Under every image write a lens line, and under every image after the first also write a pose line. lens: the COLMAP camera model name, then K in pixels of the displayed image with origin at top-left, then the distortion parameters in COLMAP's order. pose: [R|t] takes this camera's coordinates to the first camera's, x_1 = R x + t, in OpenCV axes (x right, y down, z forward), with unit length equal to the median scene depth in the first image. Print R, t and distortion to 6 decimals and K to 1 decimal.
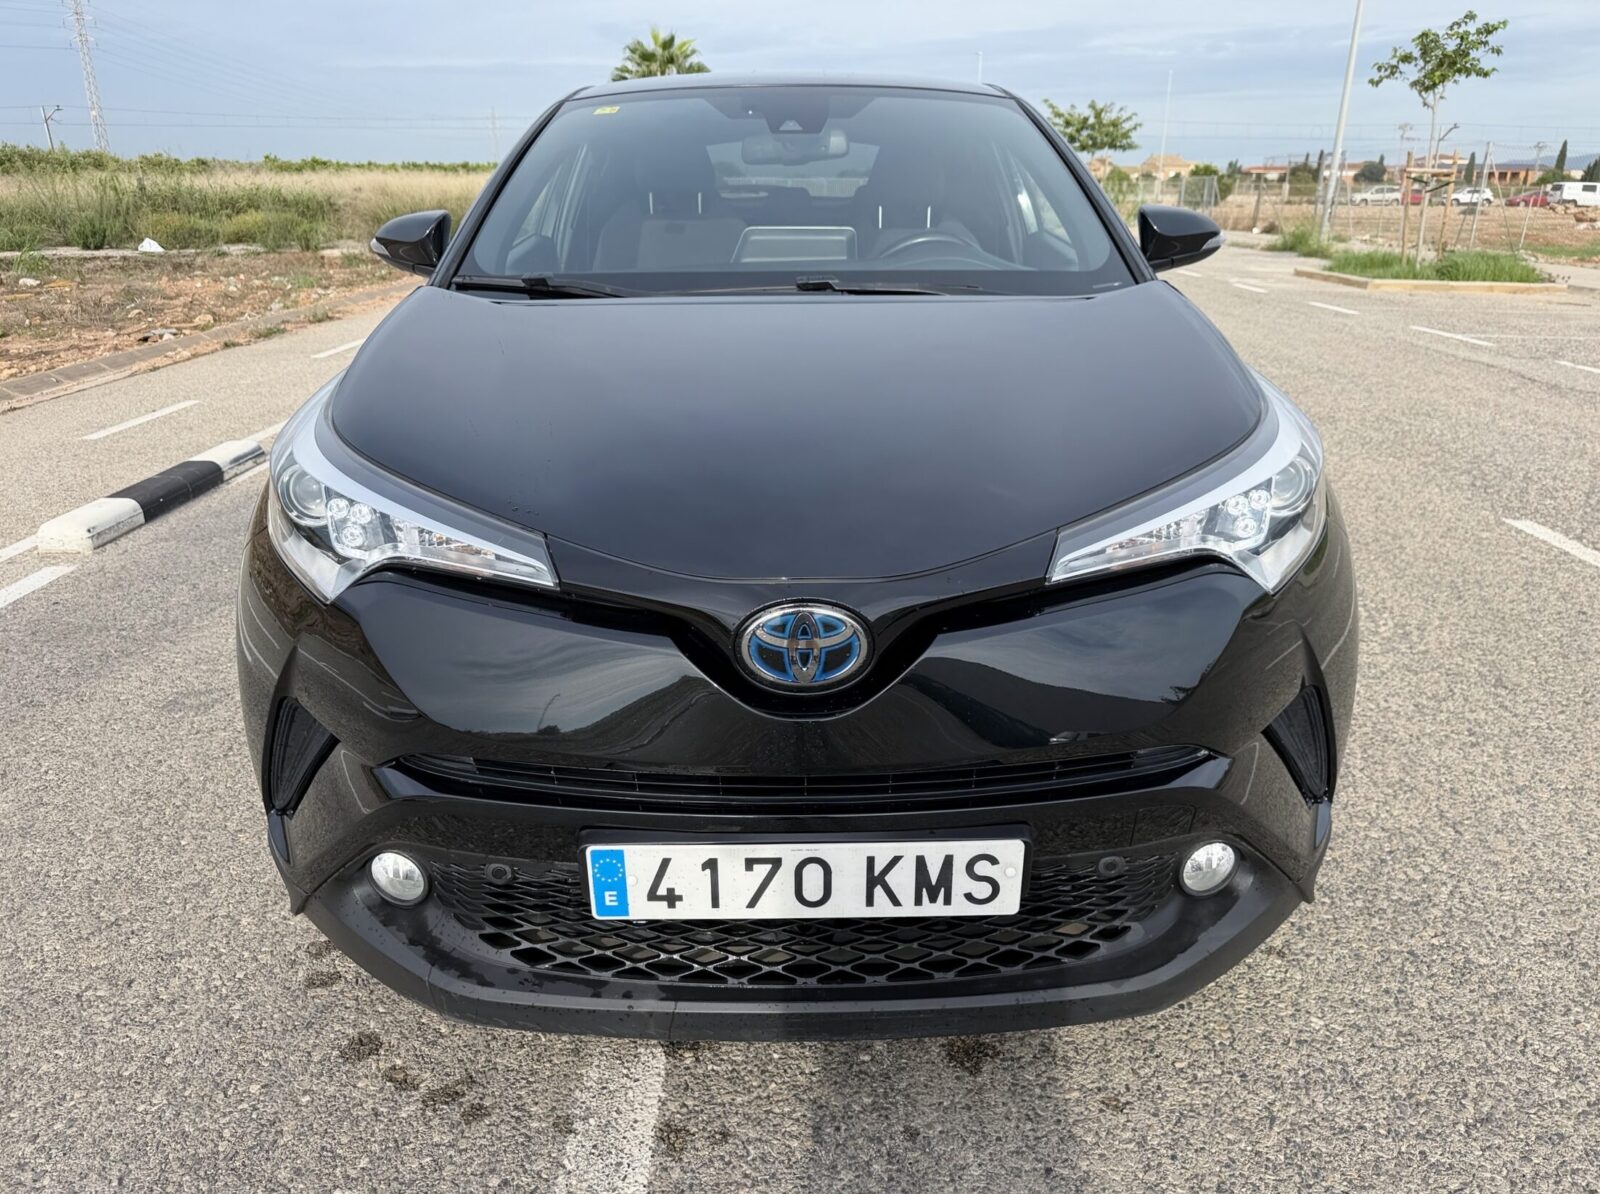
lens RADIAL K [[1120.4, 0, 800.0], [0, 1120.4, 597.0], [0, 0, 1]] dist [-0.001752, -0.005562]
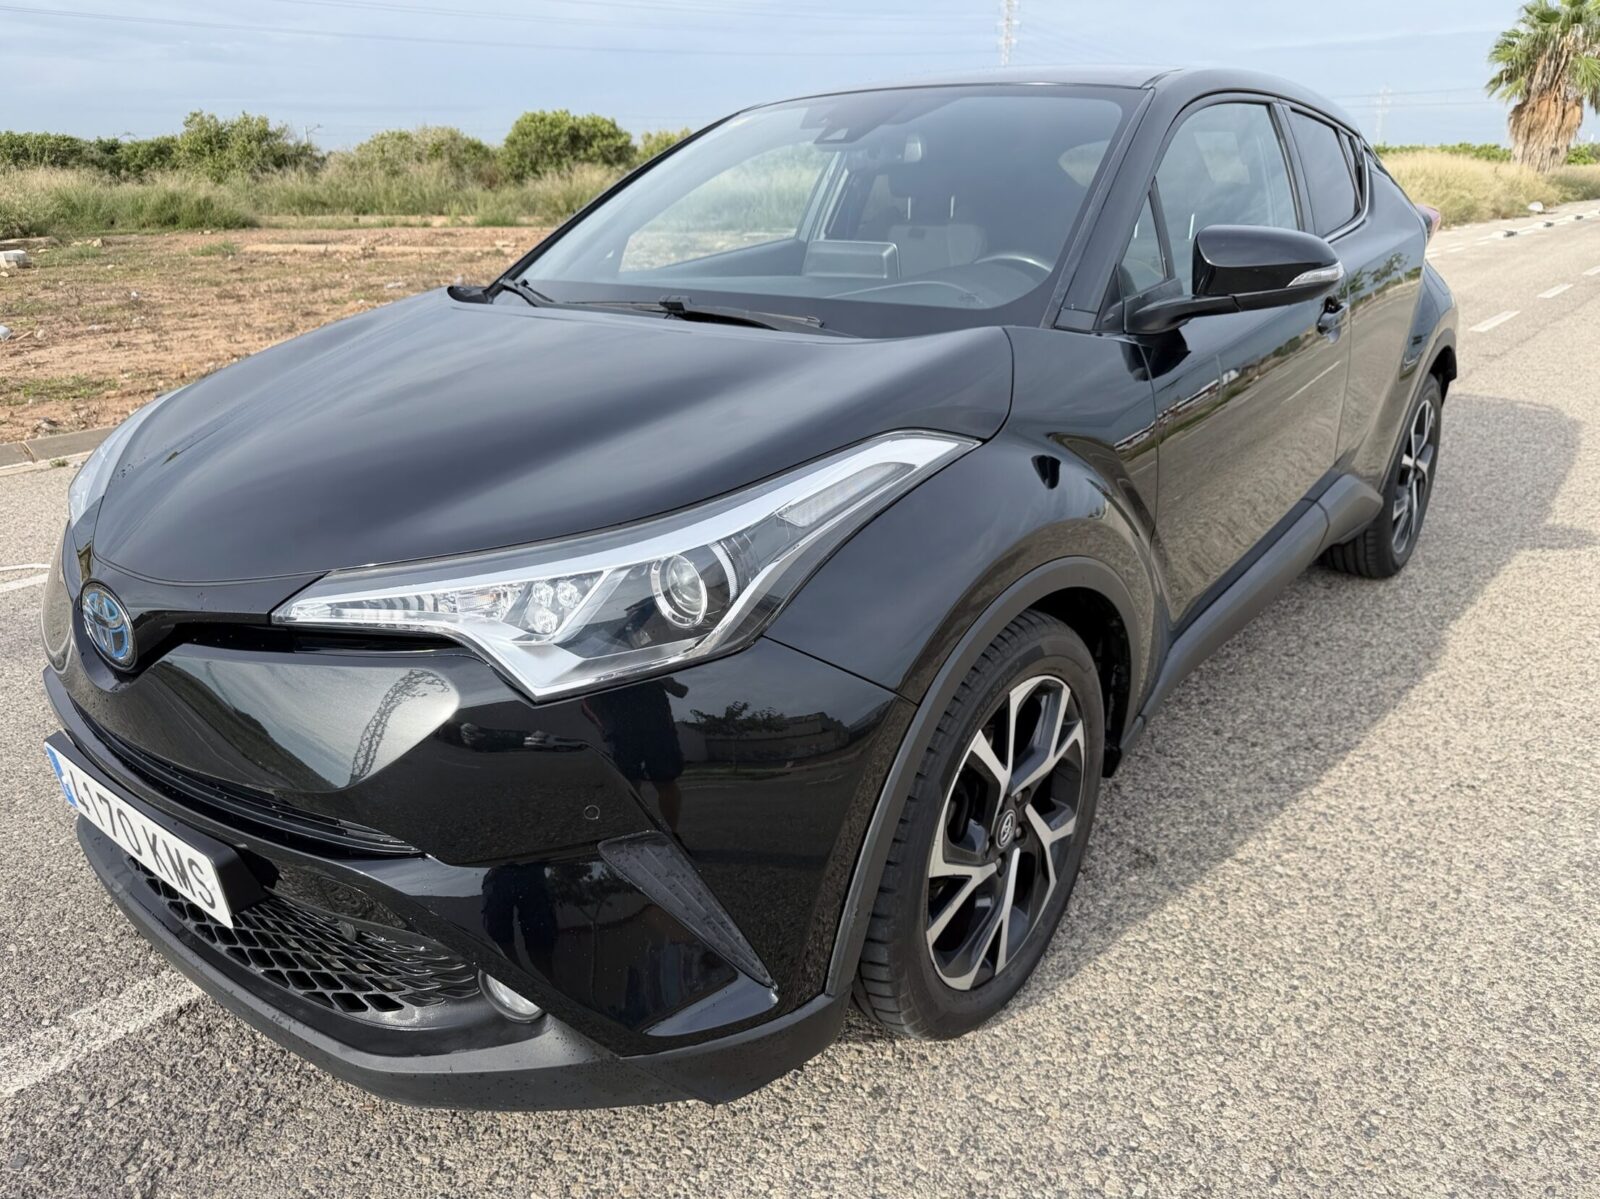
lens RADIAL K [[1120.4, 0, 800.0], [0, 1120.4, 599.5], [0, 0, 1]] dist [-0.001752, -0.005562]
pose [[0.778490, 0.212605, -0.590553, 1.051928], [-0.204580, 0.975452, 0.081487, -0.187779], [0.593381, 0.057378, 0.802874, 0.424913]]
